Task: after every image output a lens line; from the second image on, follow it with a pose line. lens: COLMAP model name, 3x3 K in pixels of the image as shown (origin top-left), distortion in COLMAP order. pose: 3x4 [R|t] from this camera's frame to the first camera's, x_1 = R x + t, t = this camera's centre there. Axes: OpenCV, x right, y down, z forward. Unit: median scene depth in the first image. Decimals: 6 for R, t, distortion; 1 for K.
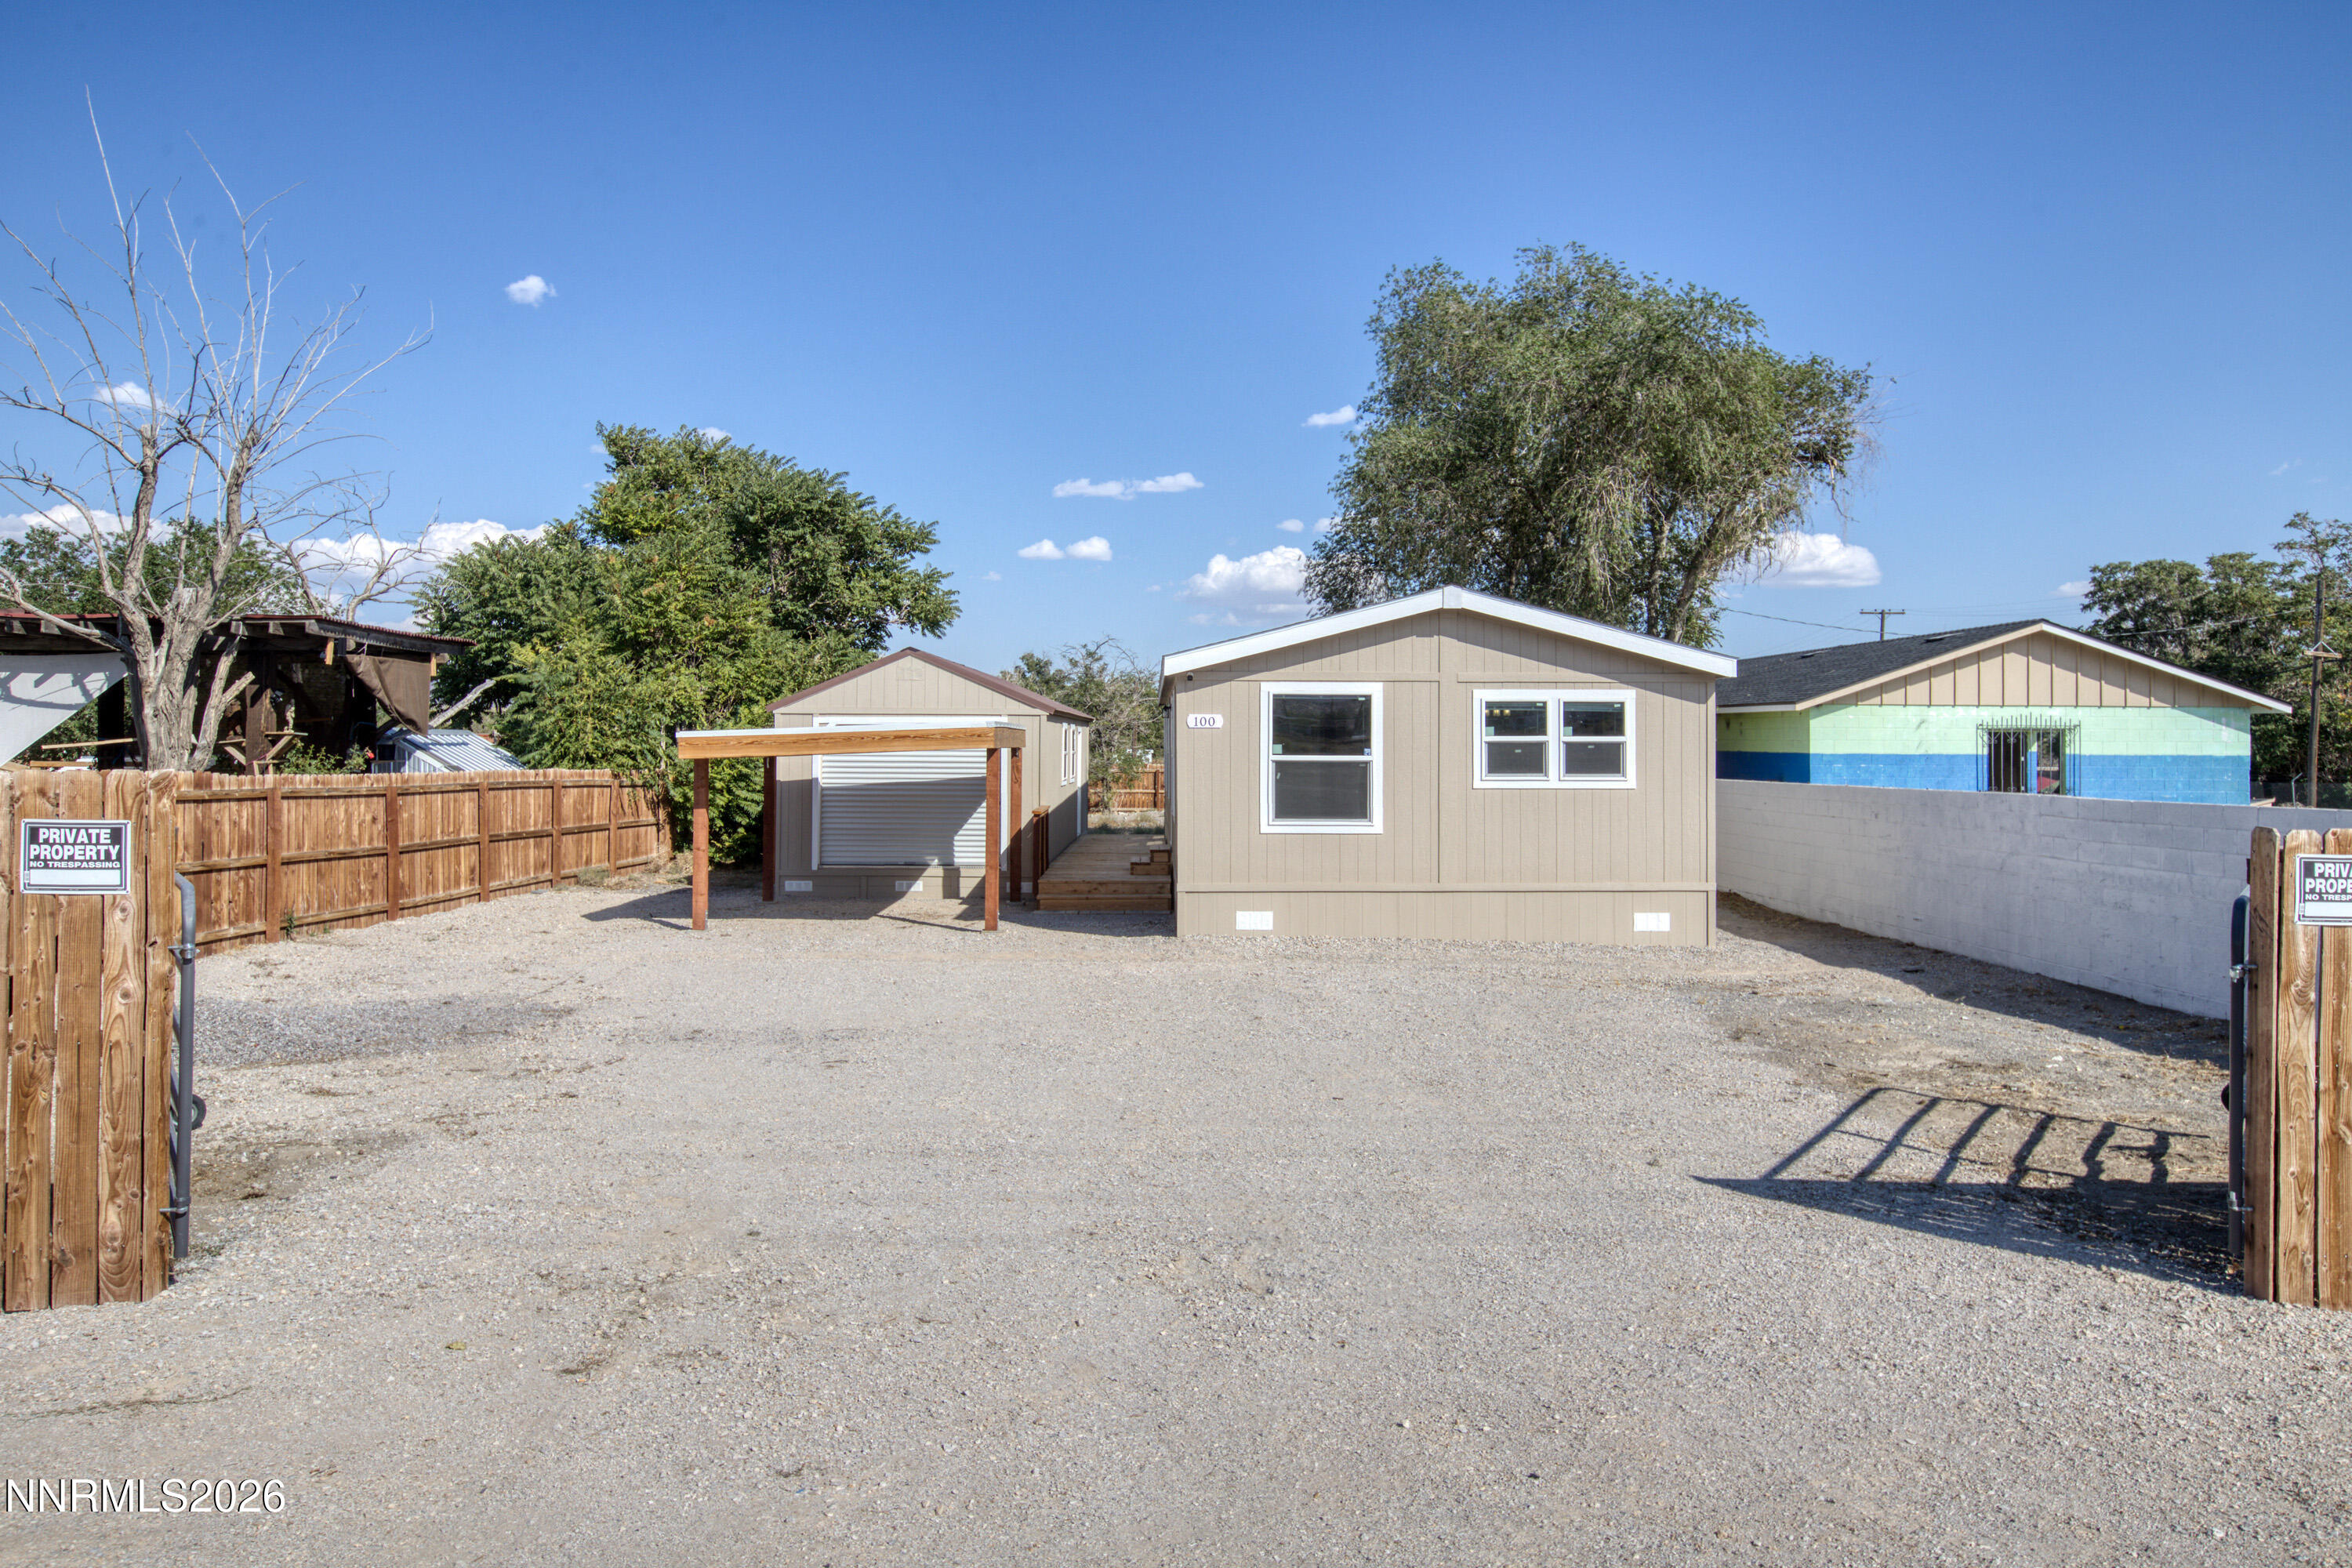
lens RADIAL K [[1575.0, 0, 1179.6], [0, 1575.0, 768.0], [0, 0, 1]] dist [0.011682, 0.000721]
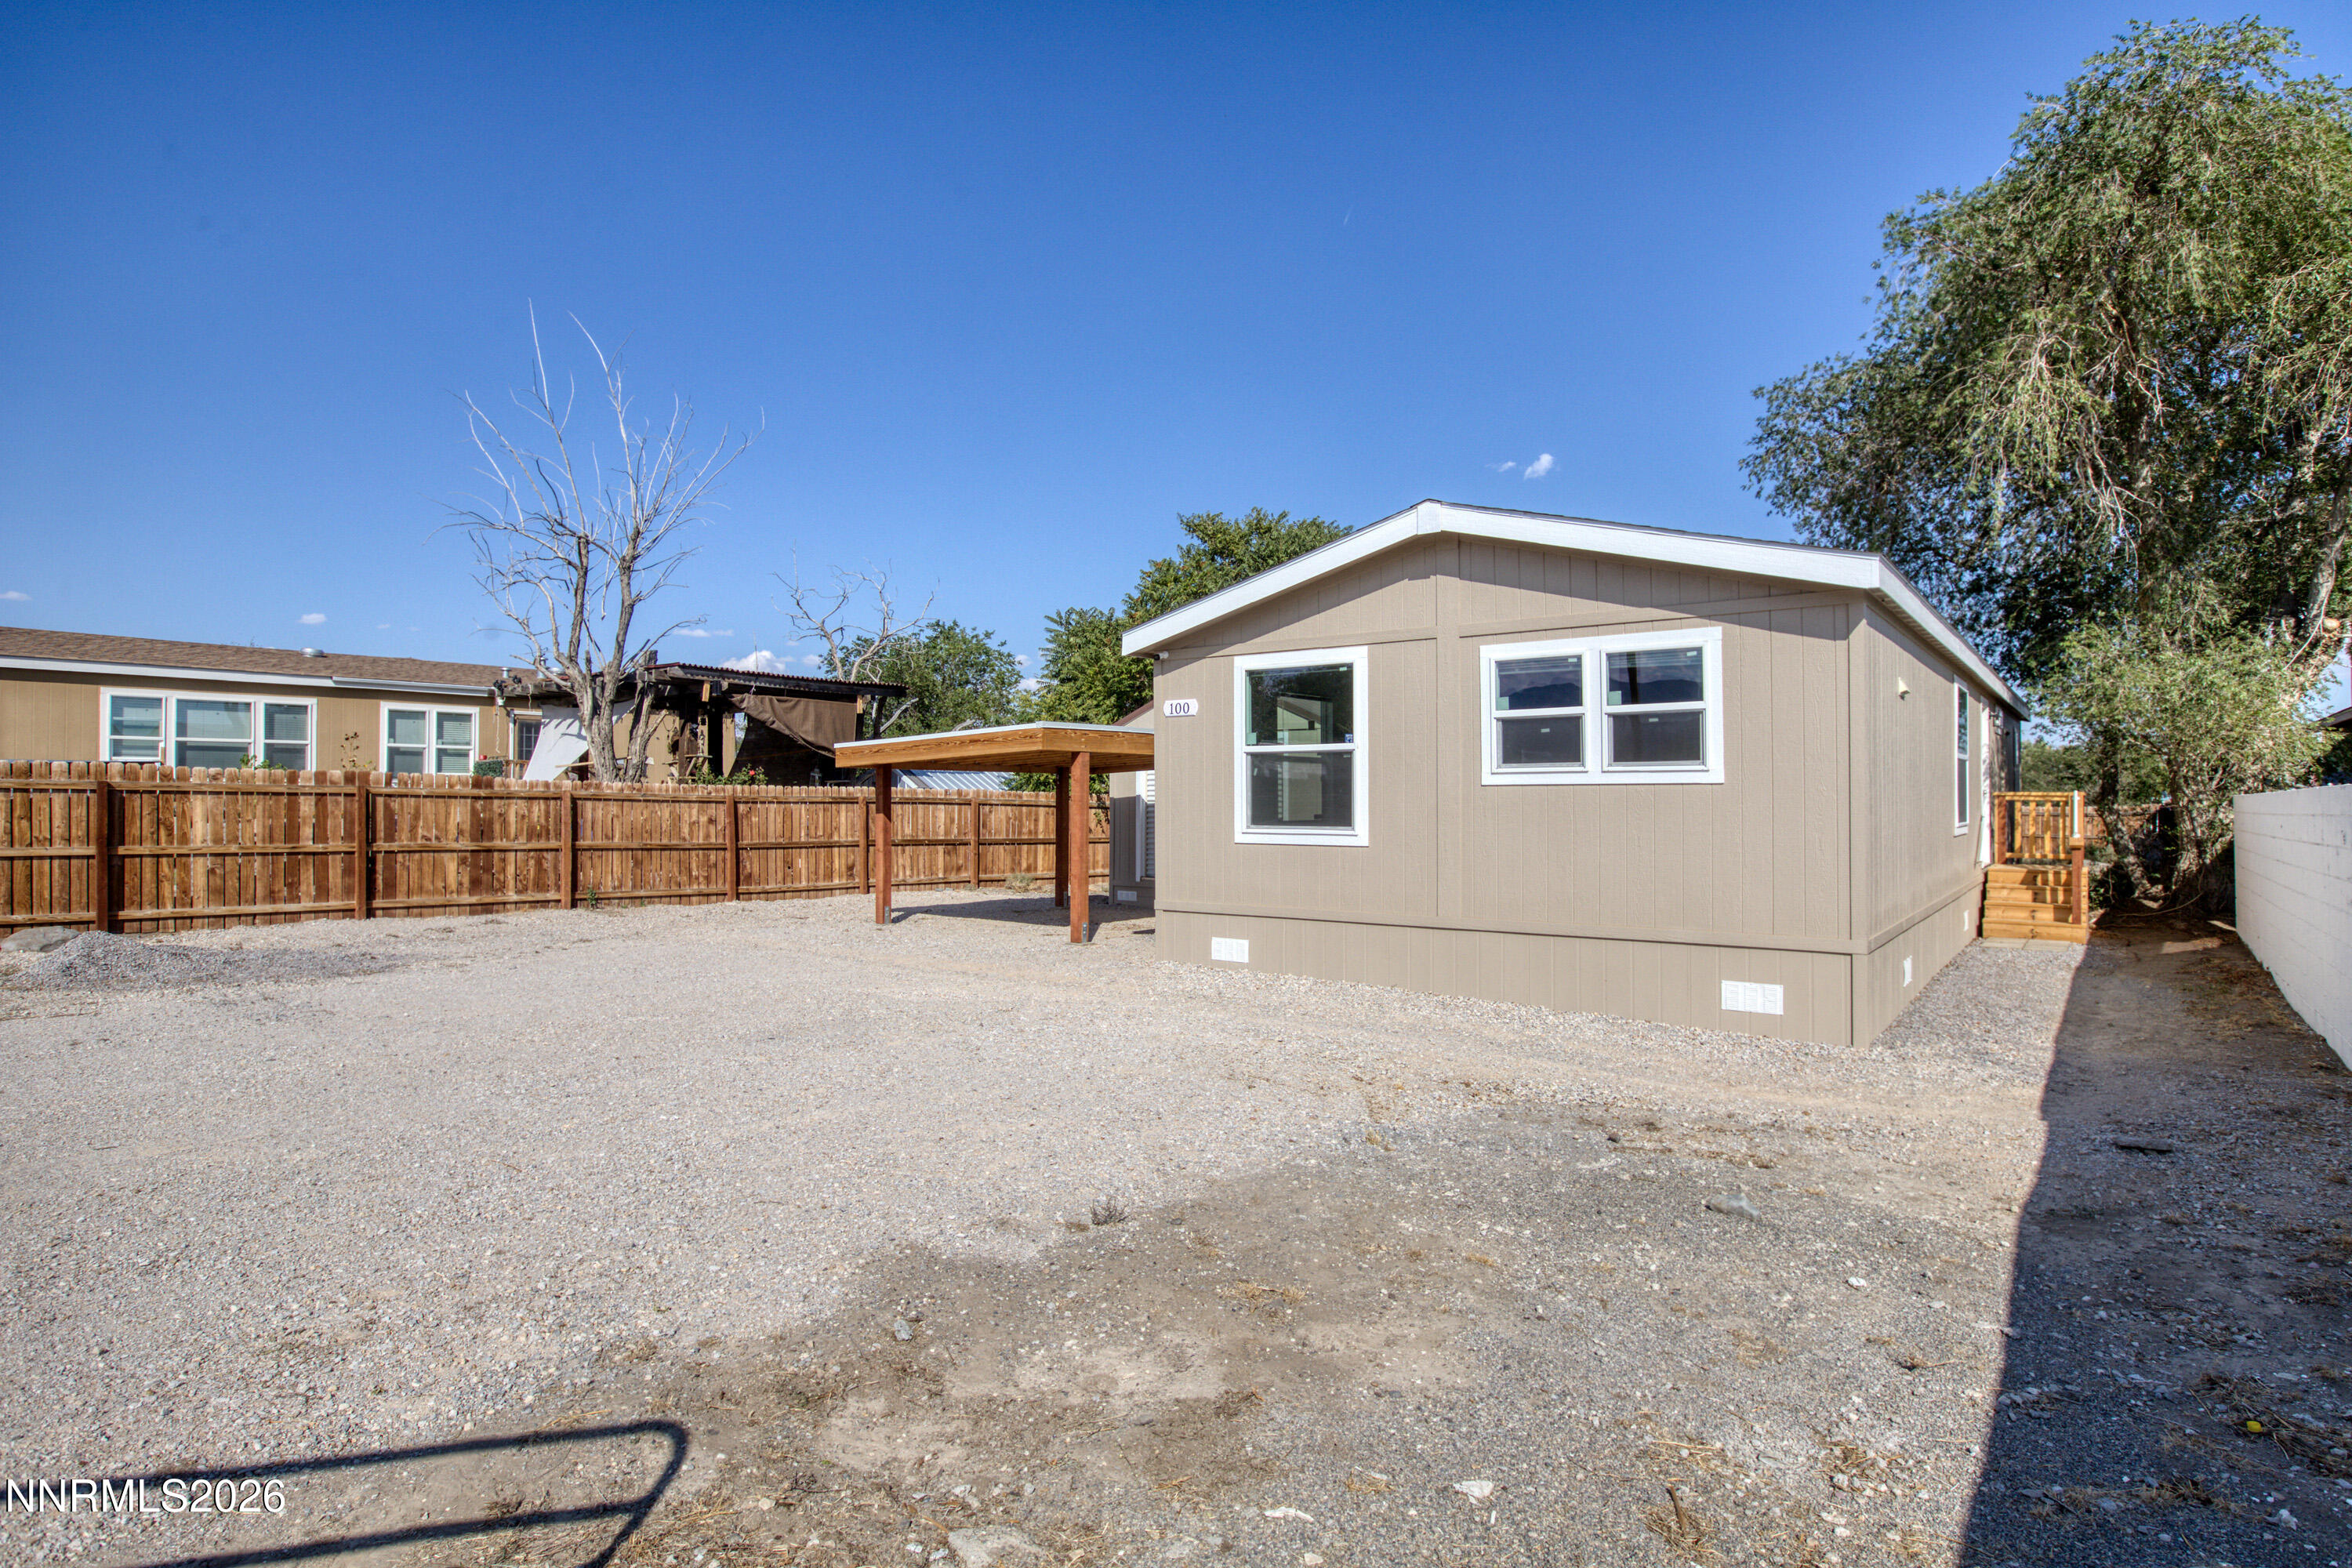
lens RADIAL K [[1245.6, 0, 1164.1], [0, 1245.6, 793.2], [0, 0, 1]] dist [-0.005782, 0.000071]
pose [[0.786907, -0.005211, -0.617049, 0.385180], [-0.008358, 0.999783, -0.019103, 0.026151], [0.617015, 0.020189, 0.786693, 0.431858]]
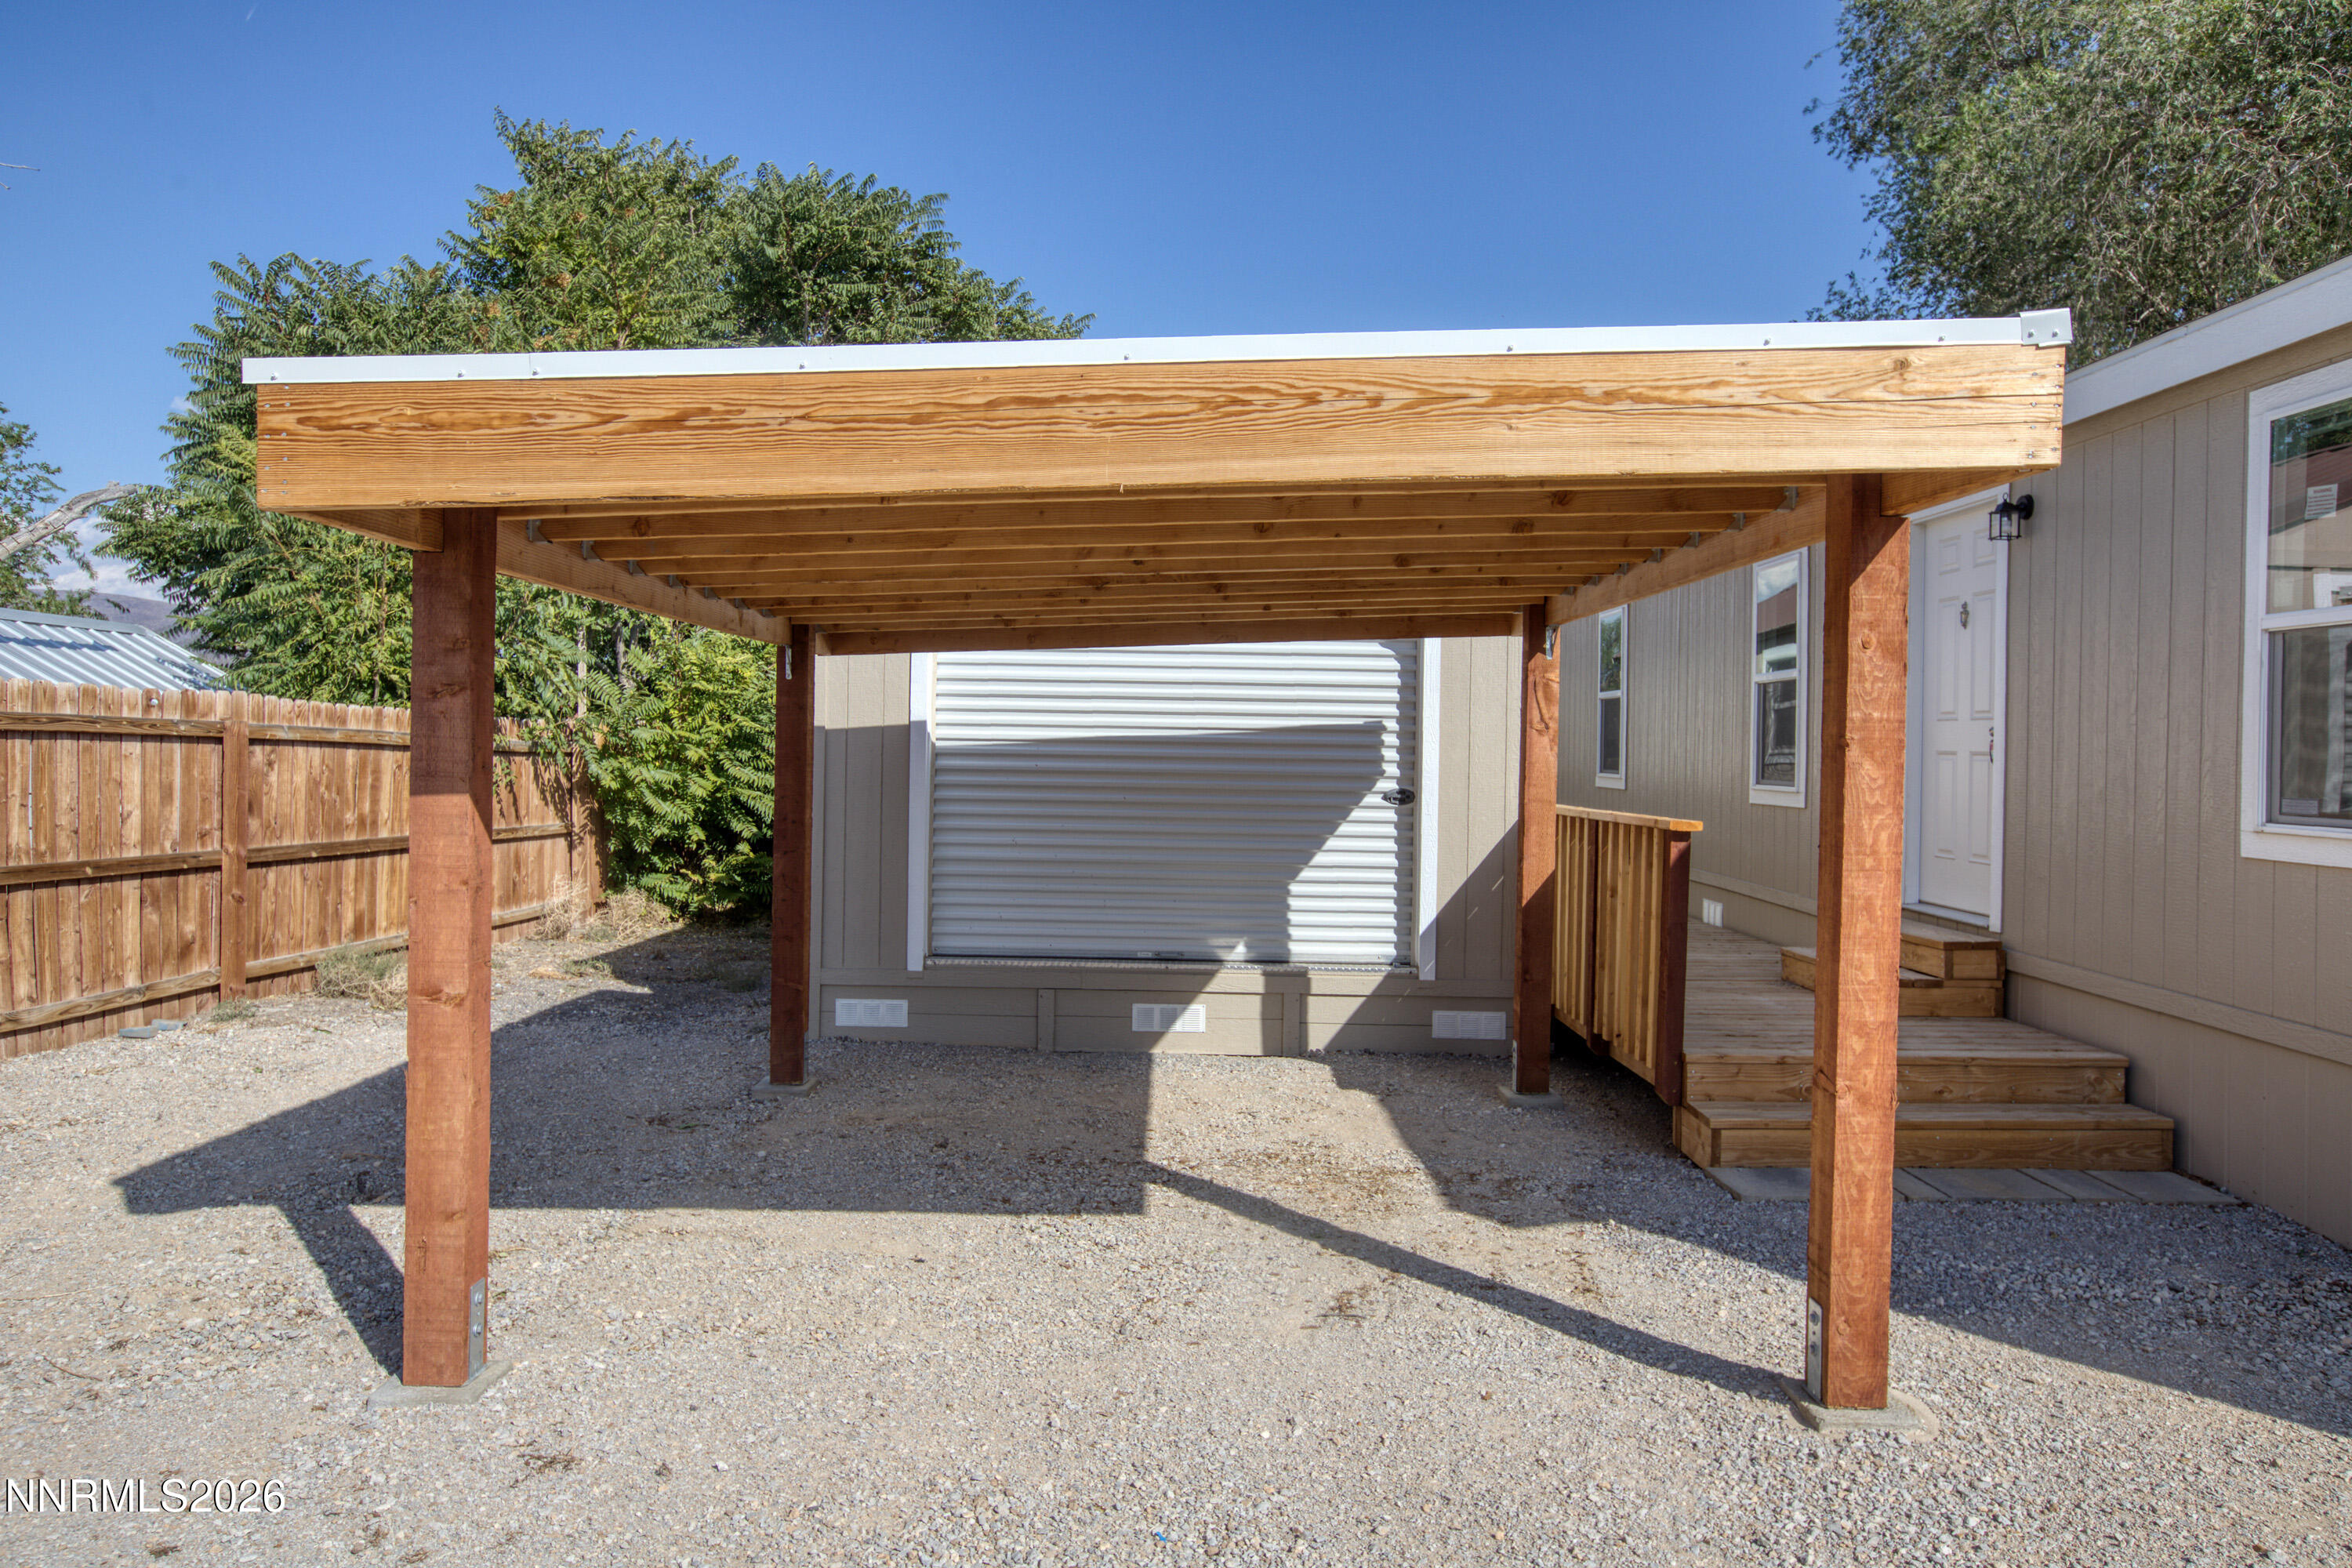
lens RADIAL K [[1561.4, 0, 1164.7], [0, 1561.4, 807.4], [0, 0, 1]] dist [0.002793, 0.001963]
pose [[0.999480, 0.010781, -0.030373, -0.204647], [-0.010073, 0.999677, 0.023354, 0.021733], [0.030615, -0.023036, 0.999266, 0.802756]]
